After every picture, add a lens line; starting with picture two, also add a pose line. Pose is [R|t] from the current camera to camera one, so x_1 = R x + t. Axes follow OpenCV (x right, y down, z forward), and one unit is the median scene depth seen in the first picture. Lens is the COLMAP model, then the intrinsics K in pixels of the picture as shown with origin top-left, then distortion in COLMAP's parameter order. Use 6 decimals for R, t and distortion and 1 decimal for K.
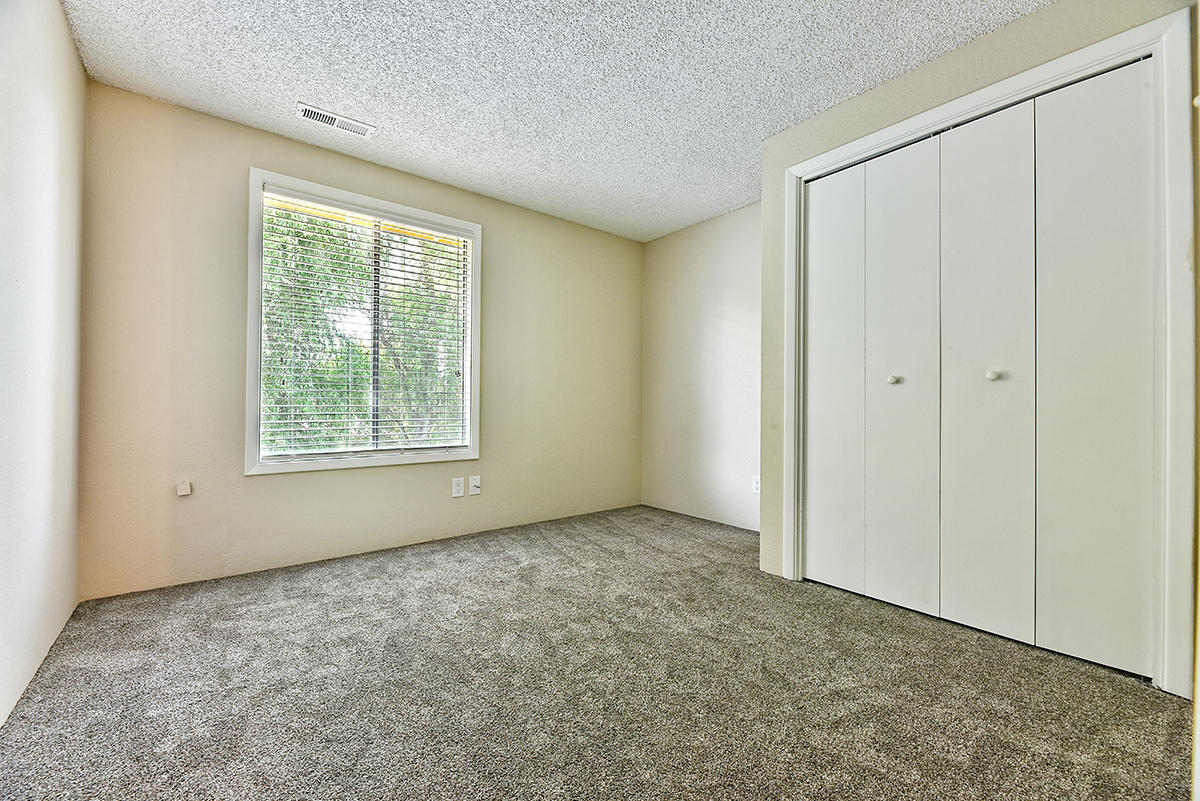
lens RADIAL K [[484.7, 0, 600.0], [0, 484.7, 399.5], [0, 0, 1]] dist [-0.004234, -0.001500]
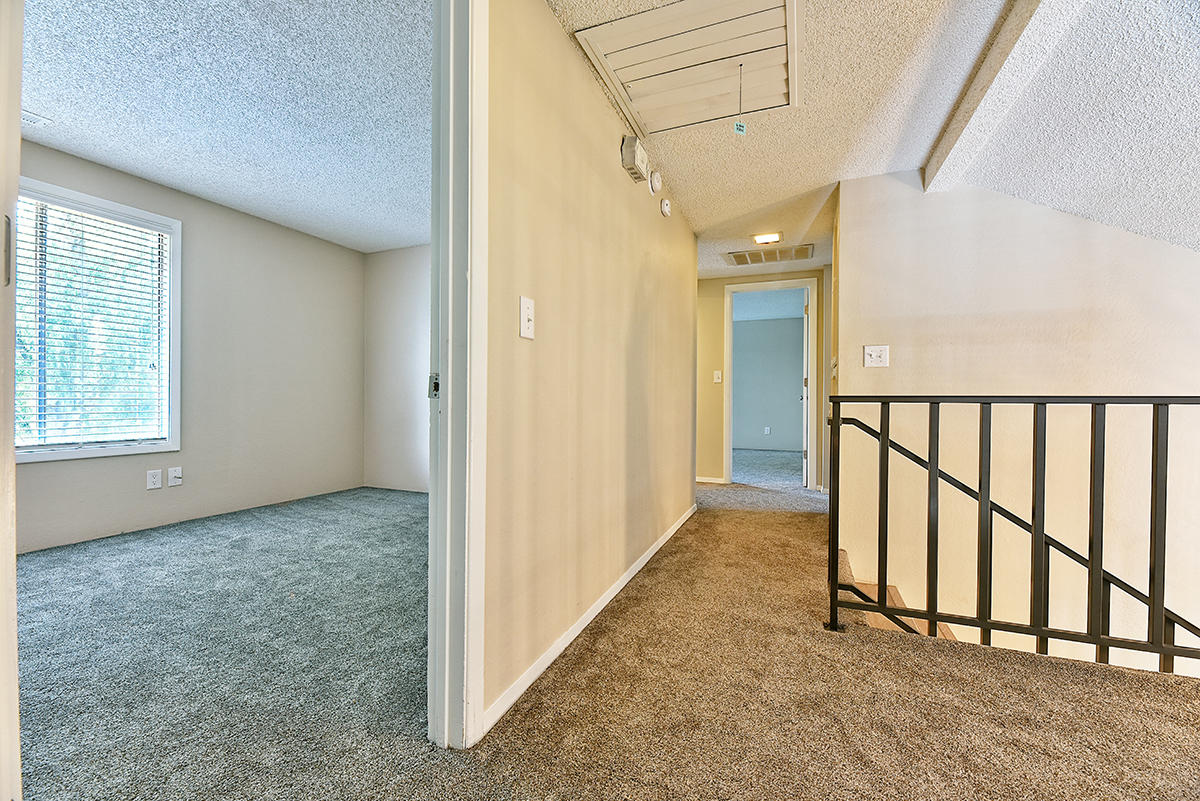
lens RADIAL K [[484.7, 0, 602.0], [0, 484.7, 400.0], [0, 0, 1]] dist [-0.004234, -0.001500]
pose [[0.877659, -0.003246, 0.479275, 0.063265], [-0.004067, 0.999891, 0.014219, -0.003184], [-0.479269, -0.014429, 0.877549, -0.456774]]
